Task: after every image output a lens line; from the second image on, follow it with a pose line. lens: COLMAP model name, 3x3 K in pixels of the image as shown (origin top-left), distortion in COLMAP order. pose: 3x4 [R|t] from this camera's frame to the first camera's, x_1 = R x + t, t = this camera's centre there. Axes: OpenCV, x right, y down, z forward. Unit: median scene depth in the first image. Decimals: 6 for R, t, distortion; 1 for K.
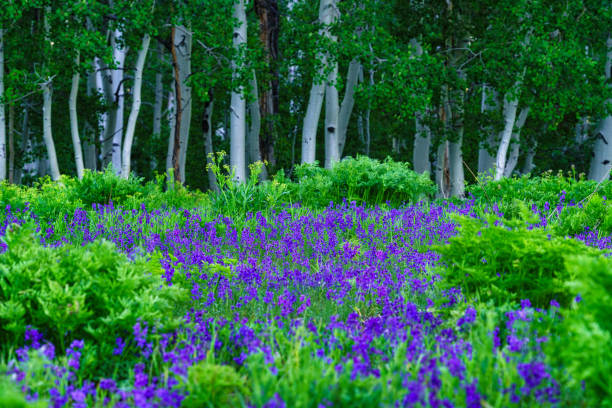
lens RADIAL K [[1965.7, 0, 305.9], [0, 1965.7, 202.8], [0, 0, 1]] dist [0.075510, 0.000000]
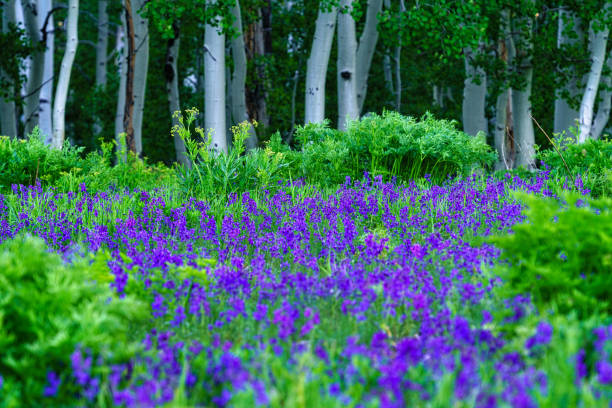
lens RADIAL K [[1965.7, 0, 306.2], [0, 1965.7, 205.6], [0, 0, 1]] dist [0.075510, 0.000000]
pose [[0.999780, -0.013272, 0.016232, -0.013679], [0.013439, 0.999857, -0.010230, 0.016917], [-0.016094, 0.010446, 0.999816, 0.287147]]
